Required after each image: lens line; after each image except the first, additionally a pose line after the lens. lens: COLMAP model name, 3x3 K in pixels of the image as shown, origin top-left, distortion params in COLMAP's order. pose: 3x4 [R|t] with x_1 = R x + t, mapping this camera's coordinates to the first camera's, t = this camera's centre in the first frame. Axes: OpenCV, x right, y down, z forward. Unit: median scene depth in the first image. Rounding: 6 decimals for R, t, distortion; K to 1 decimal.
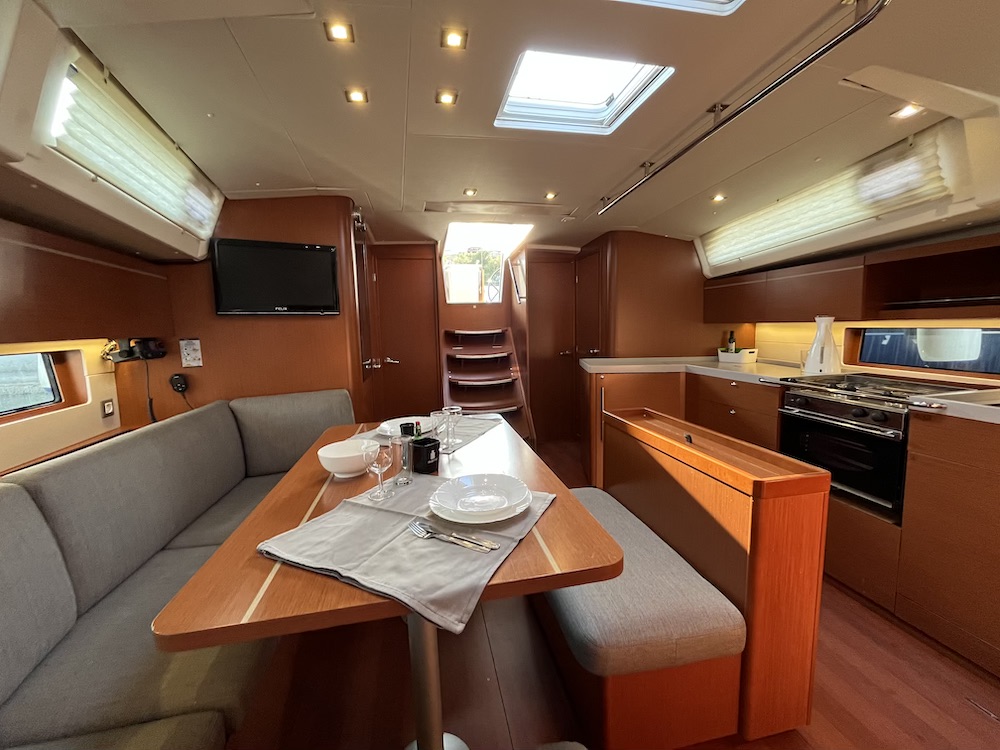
lens RADIAL K [[401.8, 0, 501.0], [0, 401.8, 369.1], [0, 0, 1]] dist [-0.001890, -0.000467]
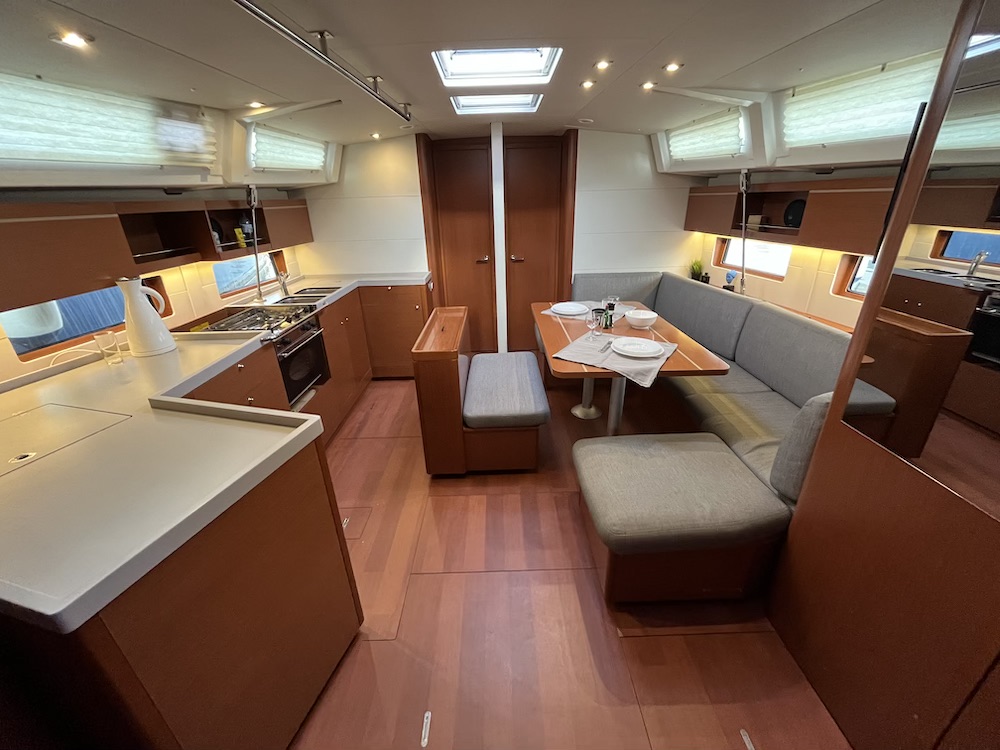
lens RADIAL K [[403.5, 0, 500.5], [0, 403.5, 368.8], [0, 0, 1]] dist [-0.000678, 0.000076]
pose [[-0.981115, -0.023833, 0.191950, -0.058403], [0.071931, 0.876249, 0.476459, -0.334757], [-0.179552, 0.481269, -0.857987, 1.819023]]
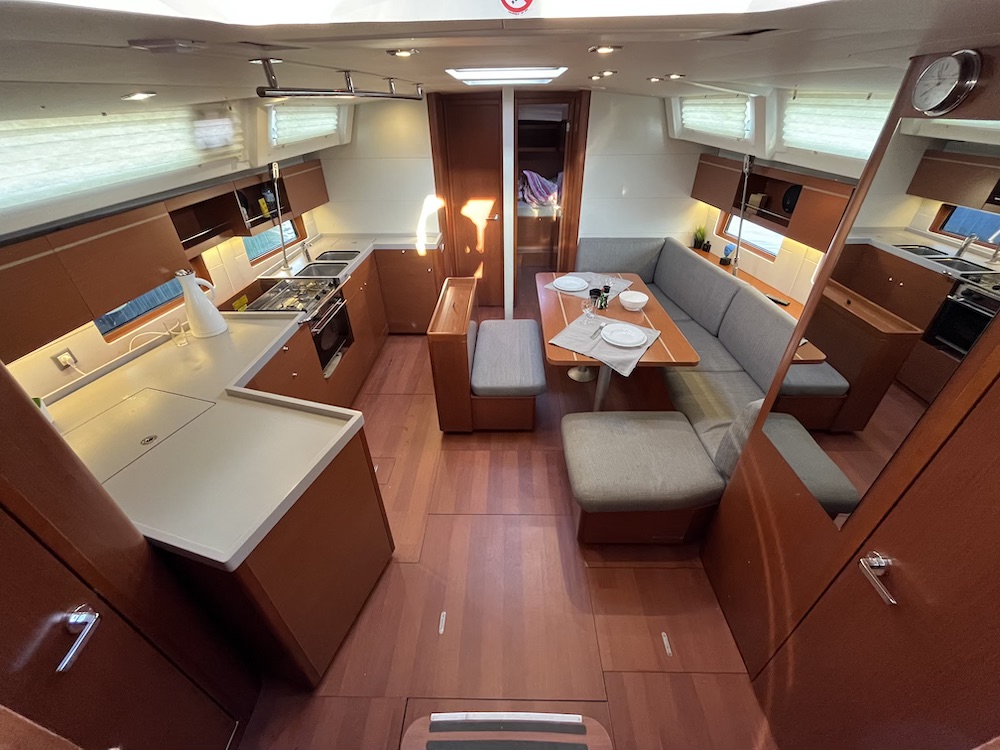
lens RADIAL K [[401.8, 0, 501.0], [0, 401.8, 369.1], [0, 0, 1]] dist [-0.001890, -0.000467]
pose [[-0.975693, -0.085938, 0.201586, -0.096420], [0.060810, 0.777594, 0.625819, -0.541134], [-0.210534, 0.622866, -0.753468, 1.864599]]
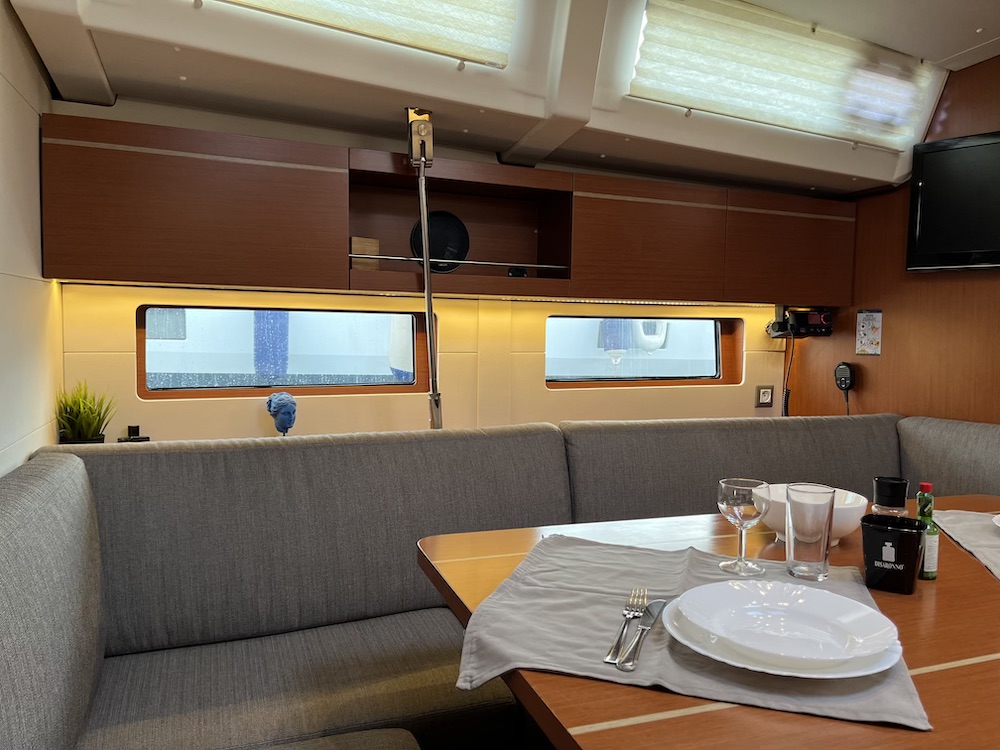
lens RADIAL K [[763.2, 0, 500.0], [0, 763.2, 375.0], [0, 0, 1]] dist [0.009368, 0.002800]
pose [[0.139645, 0.099412, -0.985199, 0.364914], [-0.124434, 0.988822, 0.082140, -0.000549], [0.982352, 0.111122, 0.150454, 0.251931]]
